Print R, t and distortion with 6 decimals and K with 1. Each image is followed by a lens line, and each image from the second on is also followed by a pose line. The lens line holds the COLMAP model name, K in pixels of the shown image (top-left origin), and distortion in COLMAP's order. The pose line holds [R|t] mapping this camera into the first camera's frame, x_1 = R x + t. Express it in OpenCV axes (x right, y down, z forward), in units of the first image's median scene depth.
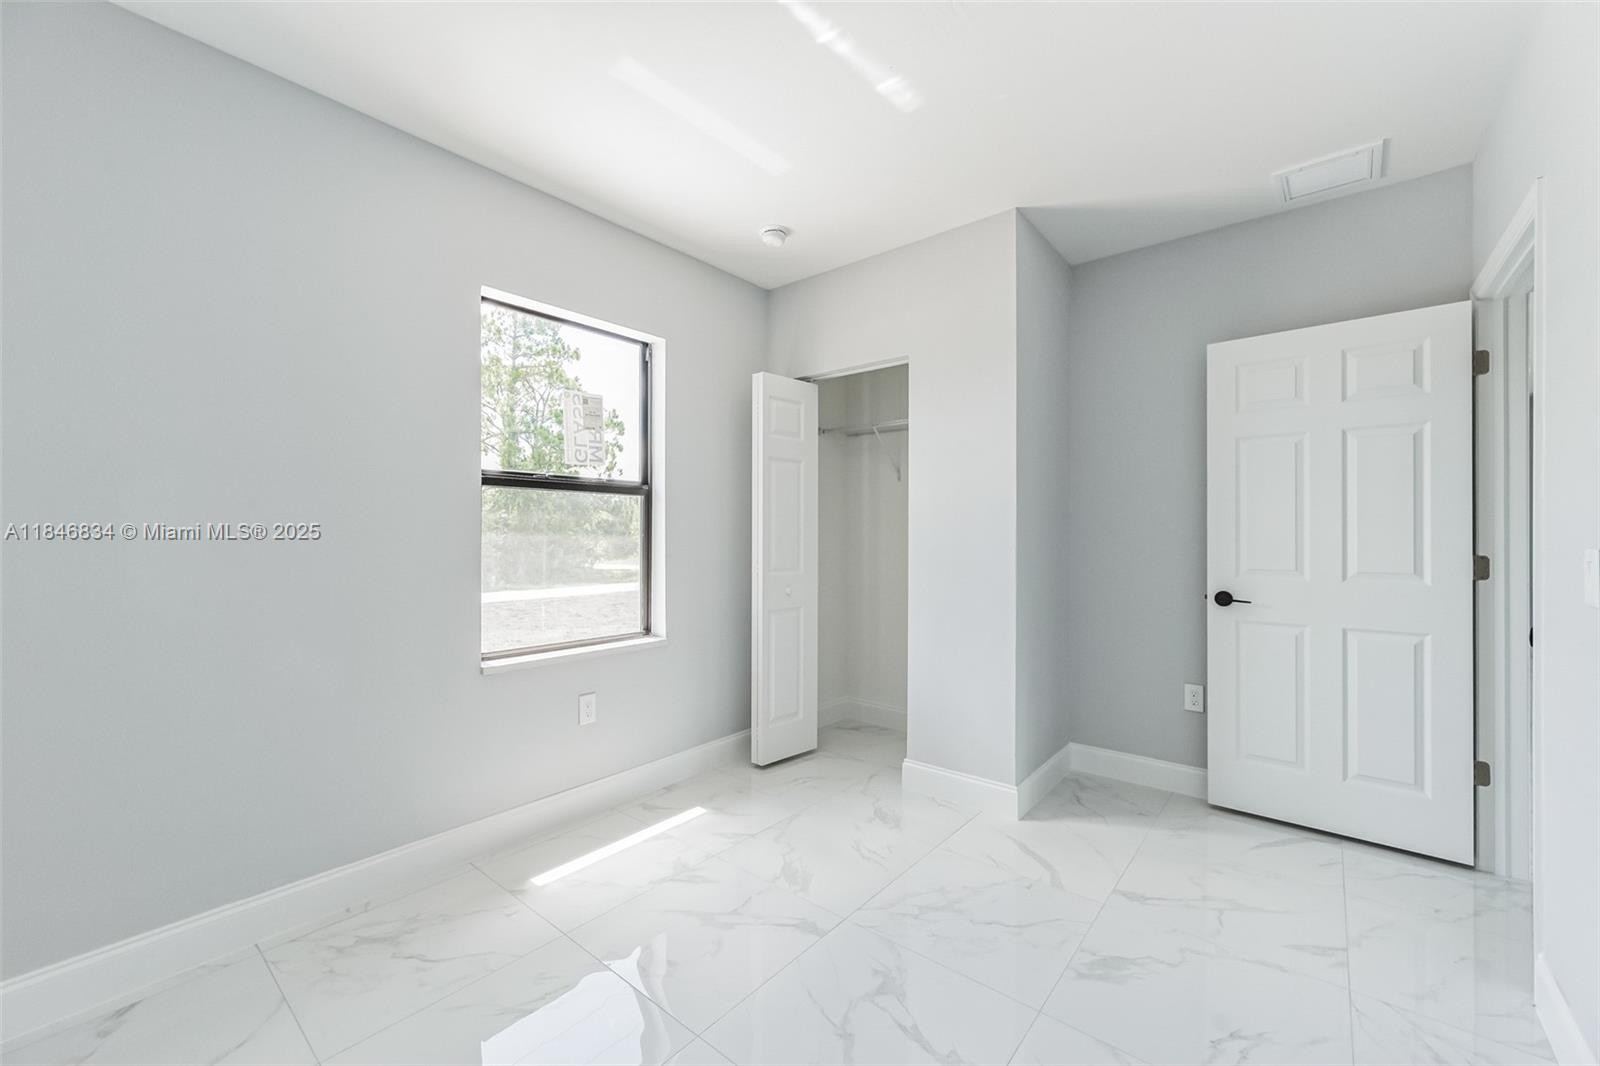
lens RADIAL K [[633.4, 0, 800.0], [0, 633.4, 533.0], [0, 0, 1]] dist [0.000722, 0.000095]
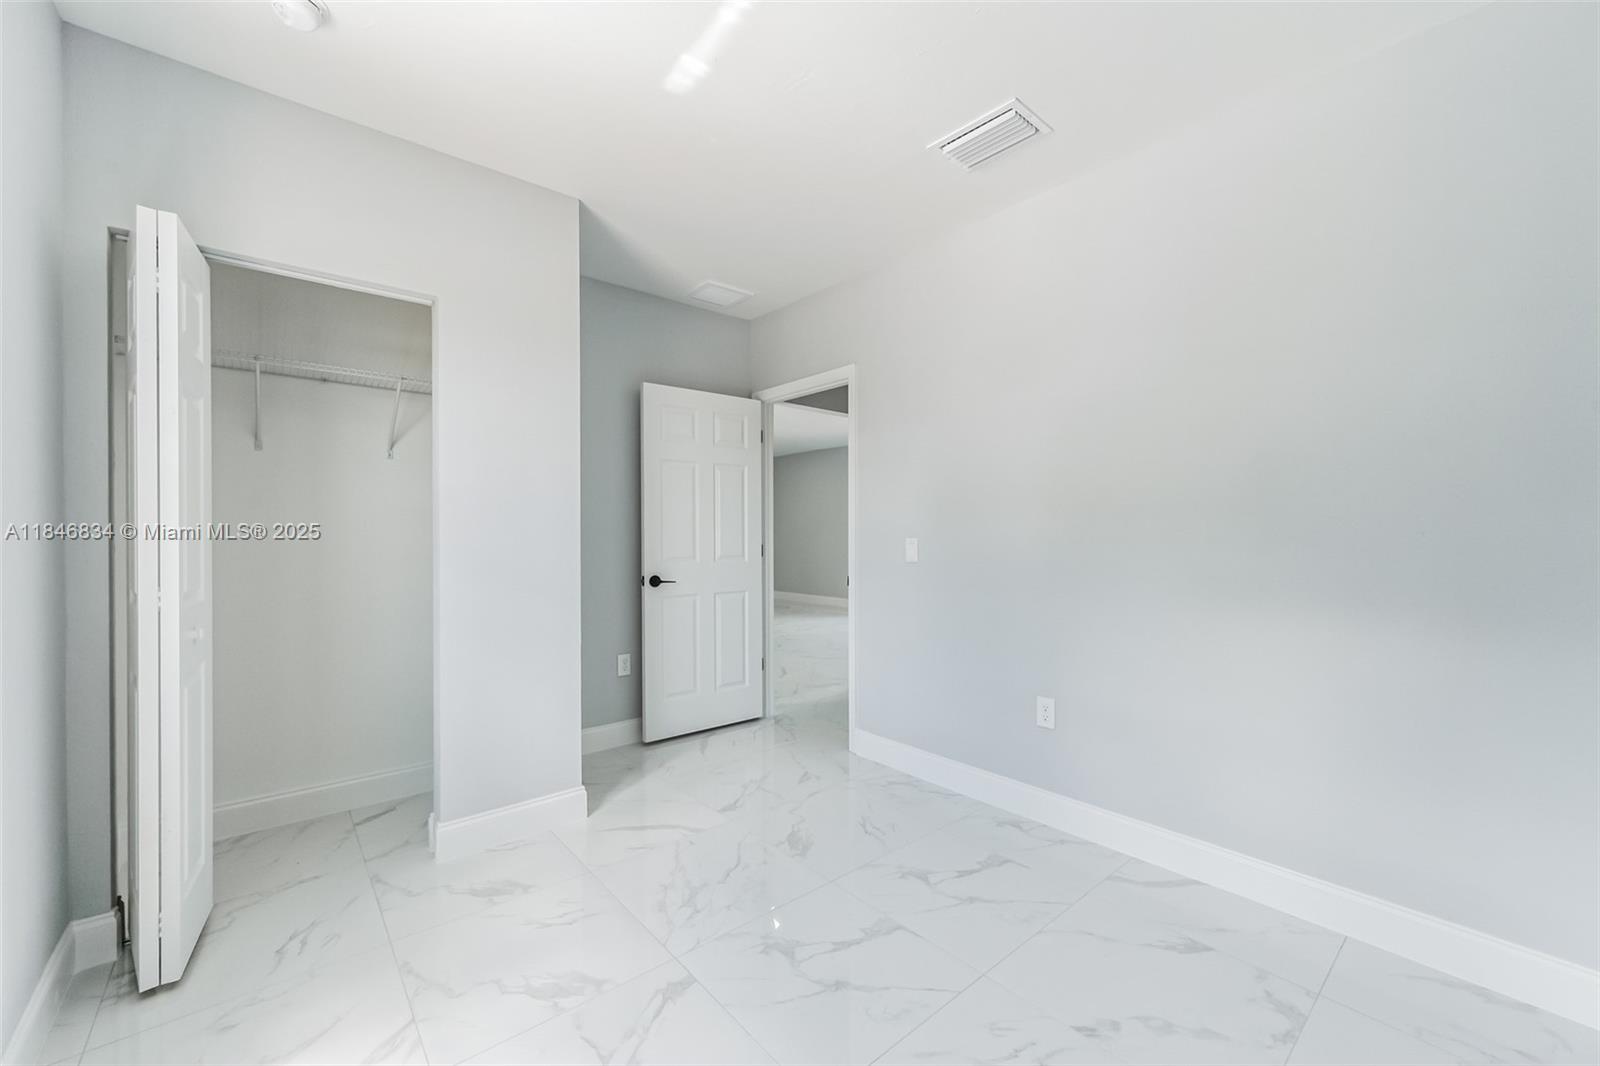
lens RADIAL K [[633.4, 0, 800.0], [0, 633.4, 533.0], [0, 0, 1]] dist [0.000722, 0.000095]
pose [[0.165017, 0.002880, 0.986286, -0.608297], [-0.000550, 0.999996, -0.002829, 0.008847], [-0.986290, -0.000075, 0.165018, 0.527136]]
